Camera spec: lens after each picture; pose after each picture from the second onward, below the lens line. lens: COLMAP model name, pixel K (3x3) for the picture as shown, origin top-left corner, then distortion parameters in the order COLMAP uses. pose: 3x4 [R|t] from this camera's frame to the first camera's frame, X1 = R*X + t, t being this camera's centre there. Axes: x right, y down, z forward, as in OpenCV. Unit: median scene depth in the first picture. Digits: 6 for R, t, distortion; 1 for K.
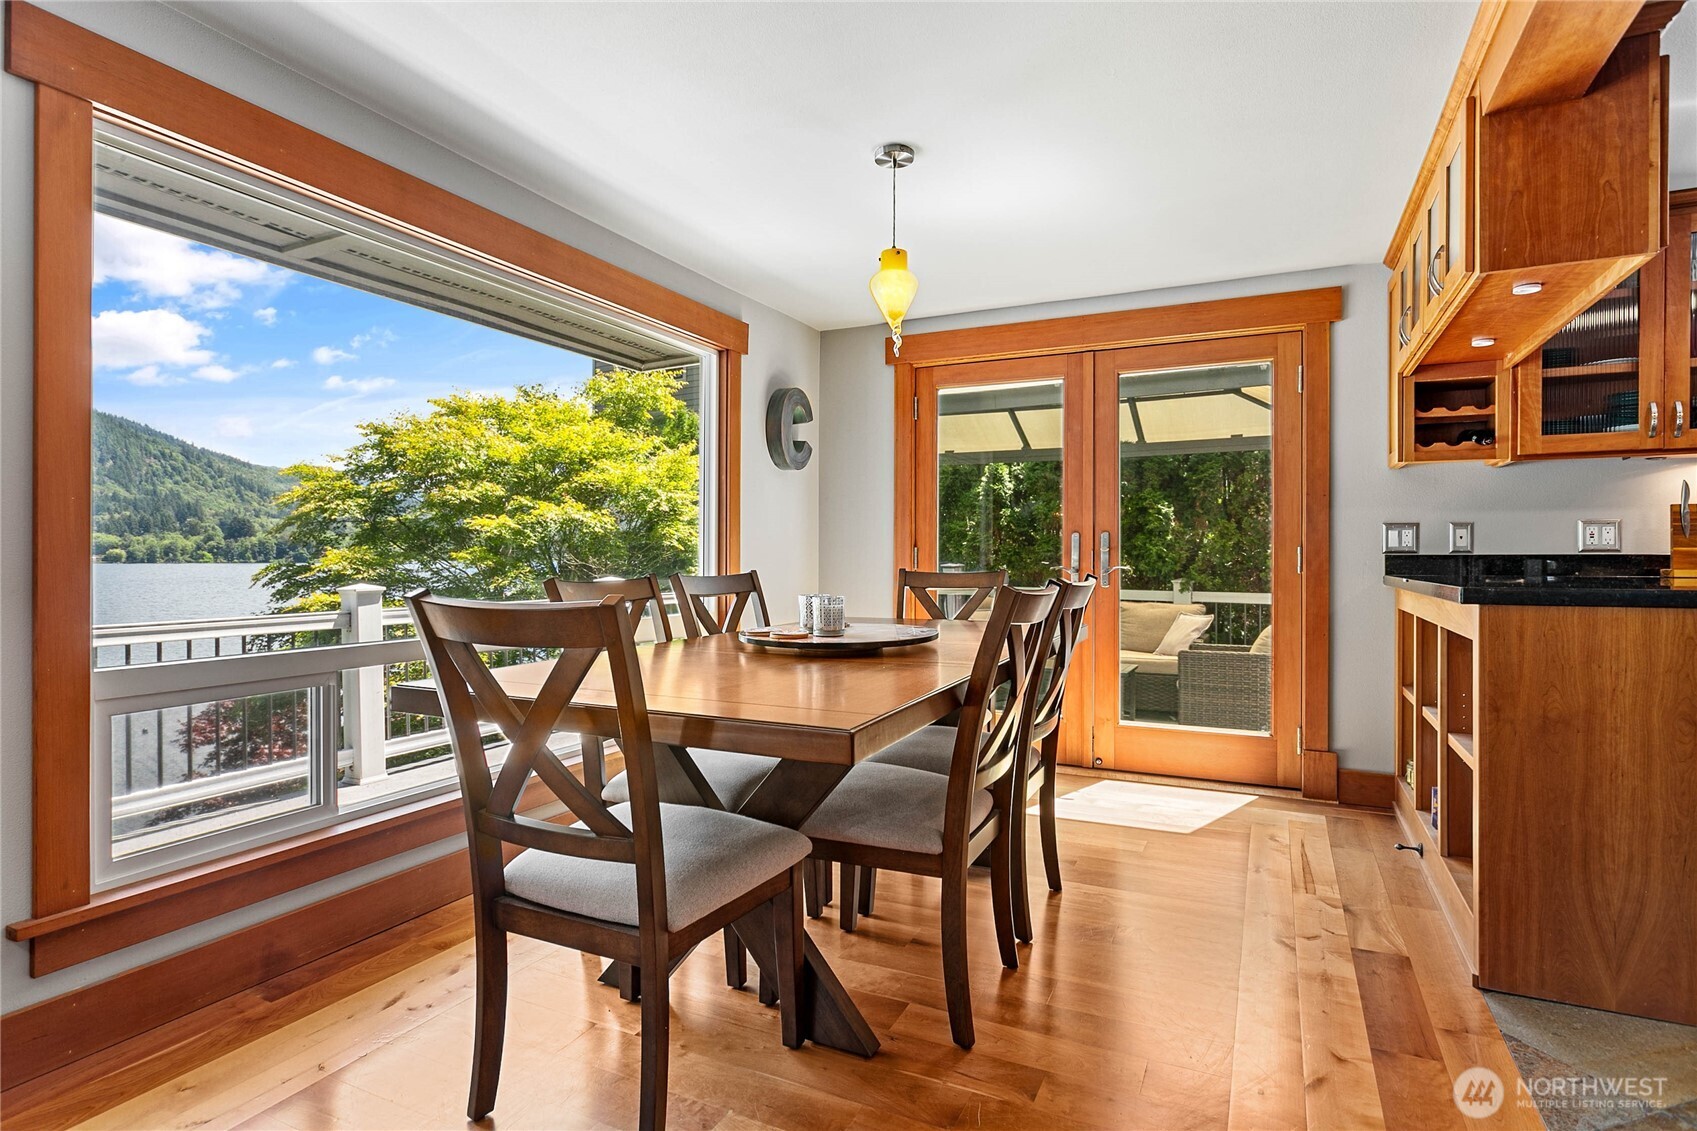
lens RADIAL K [[879.4, 0, 876.2], [0, 879.4, 560.4], [0, 0, 1]] dist [-0.011972, -0.000529]
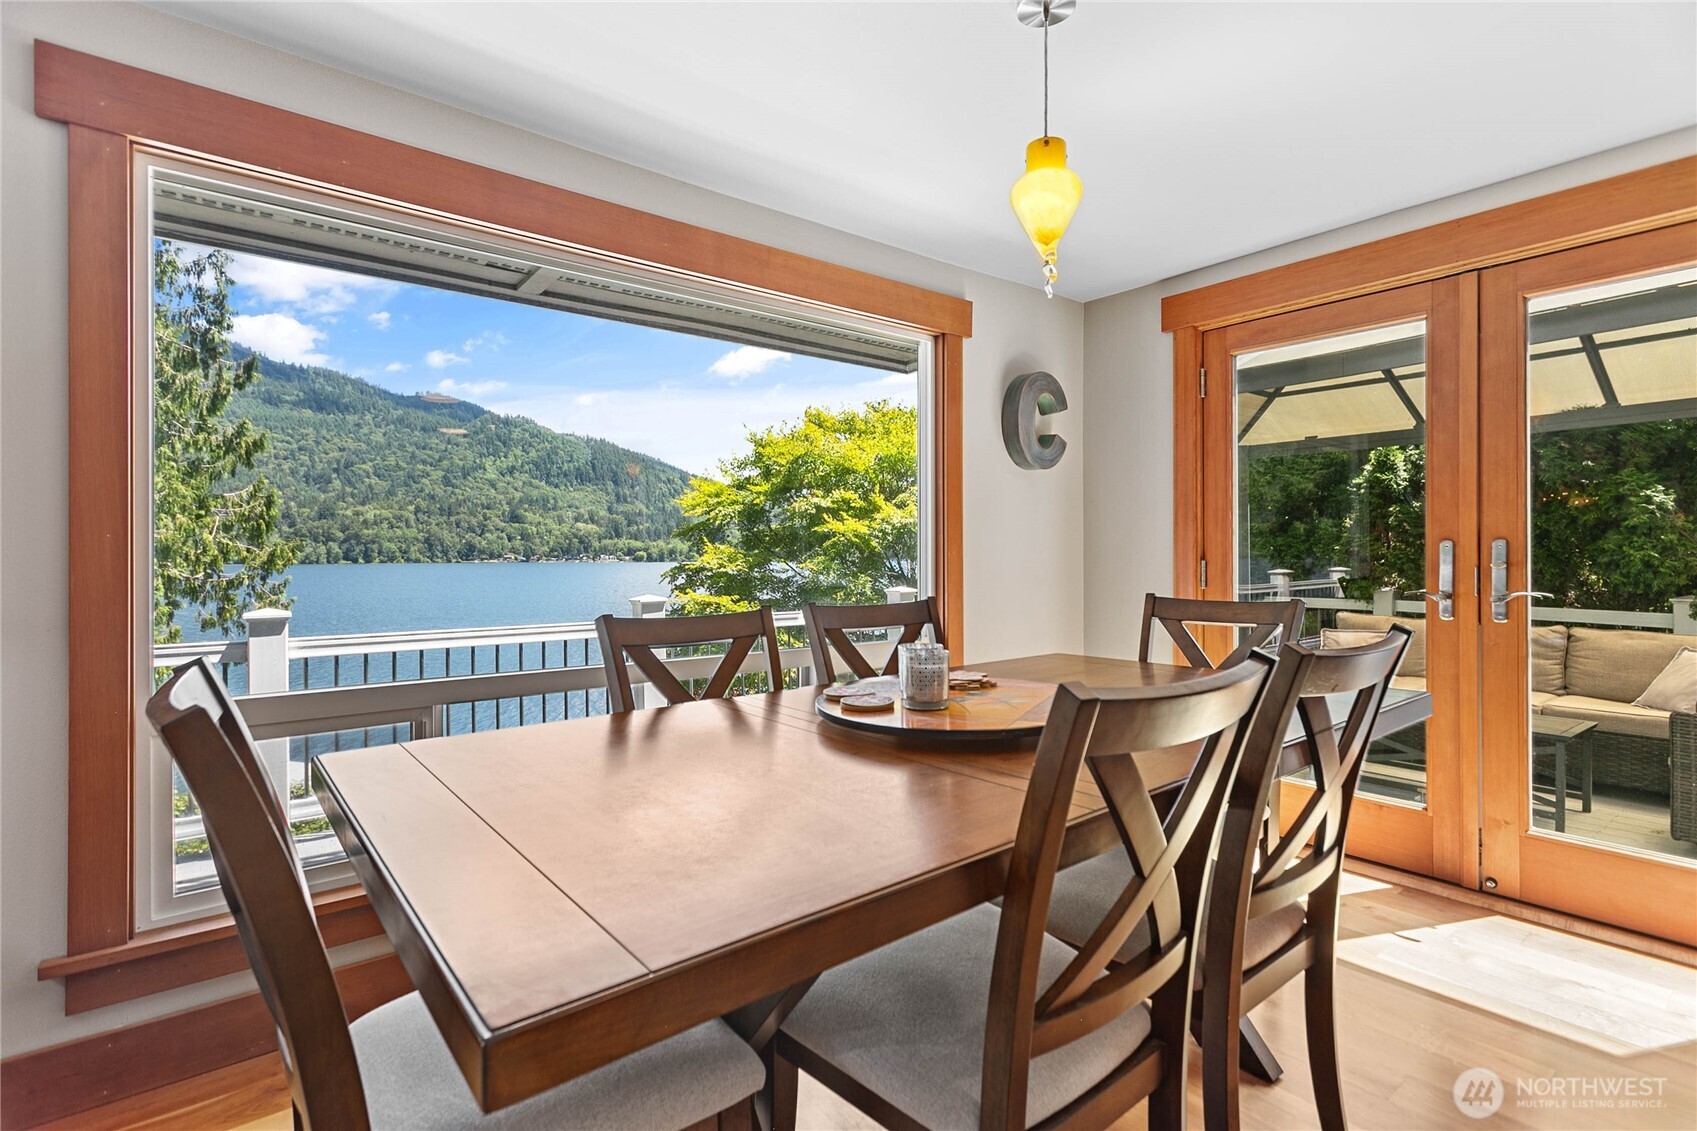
lens RADIAL K [[831.6, 0, 841.1], [0, 831.6, 557.7], [0, 0, 1]] dist [-0.015544, 0.004551]
pose [[0.886269, -0.001787, -0.463167, 0.092893], [0.000886, 0.999997, -0.002162, -0.015881], [0.463169, 0.001506, 0.886269, 0.189782]]
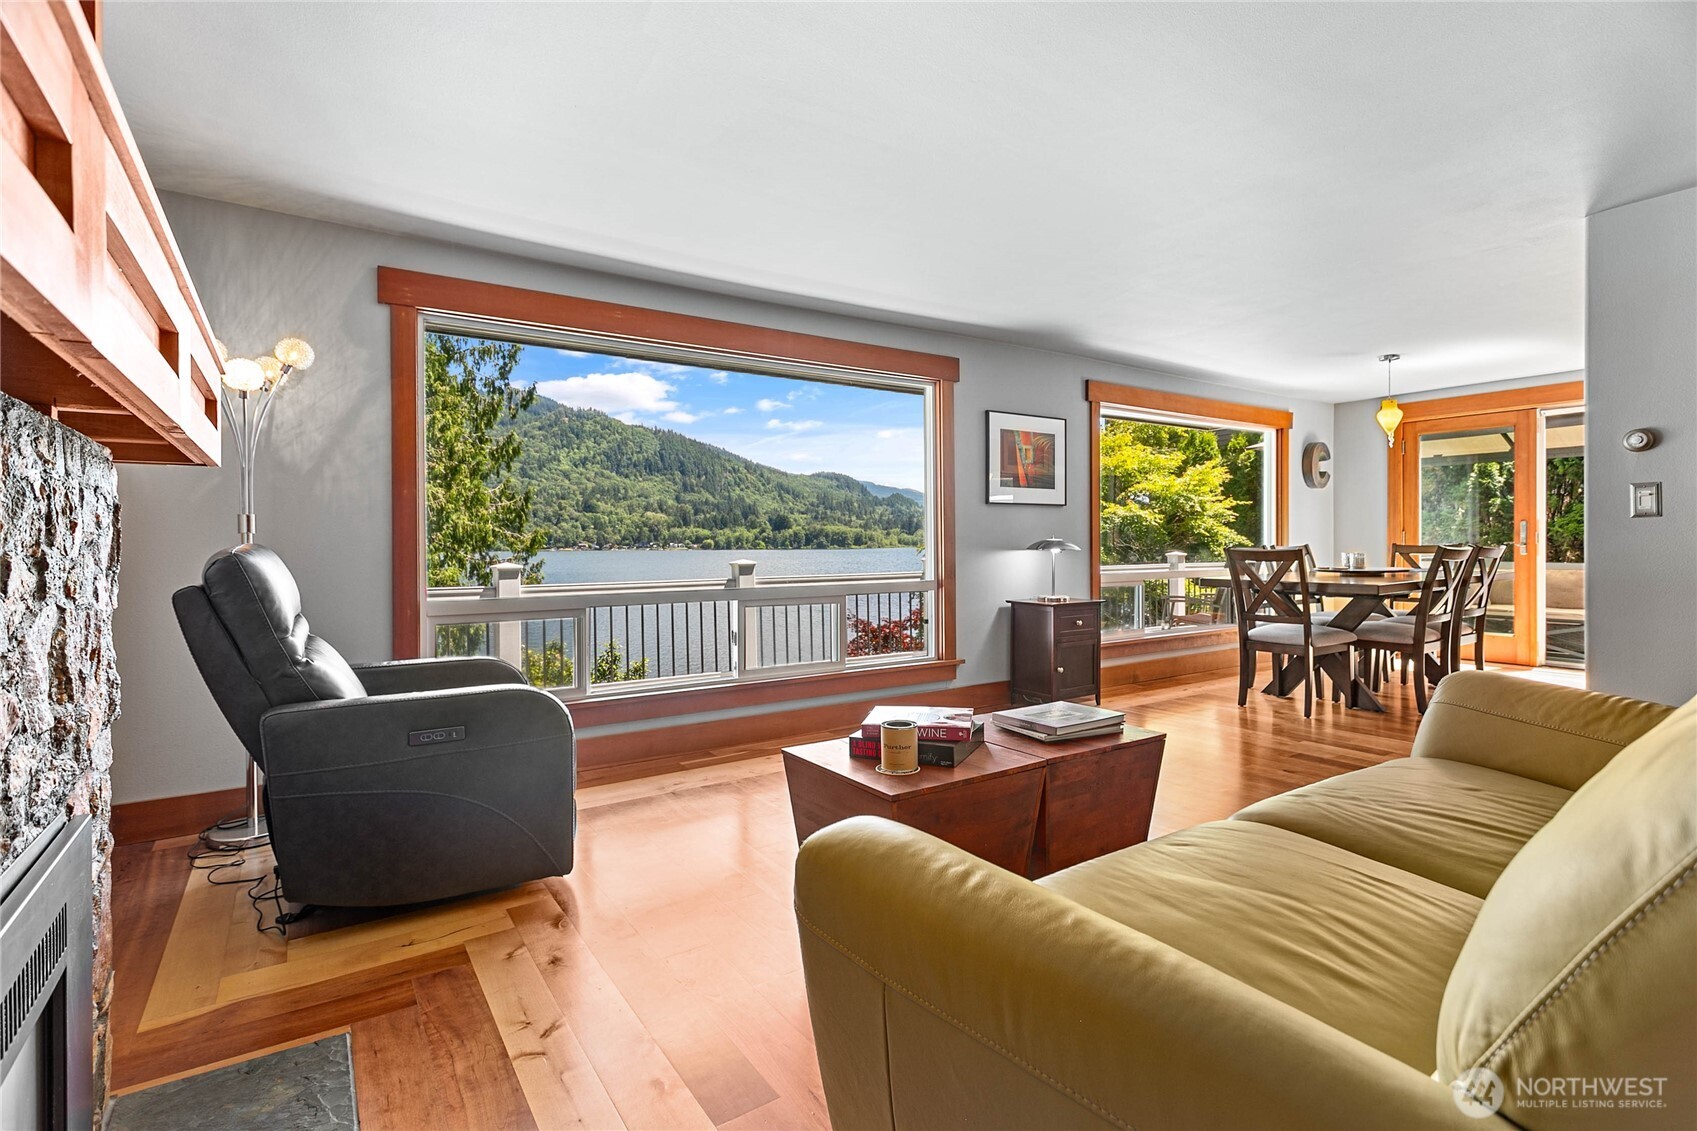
lens RADIAL K [[831.6, 0, 836.6], [0, 831.6, 553.8], [0, 0, 1]] dist [-0.015544, 0.004551]
pose [[0.846377, 0.001093, -0.532583, -0.026199], [0.003515, 0.999965, 0.007637, 0.009888], [0.532572, -0.008336, 0.846343, -0.832295]]
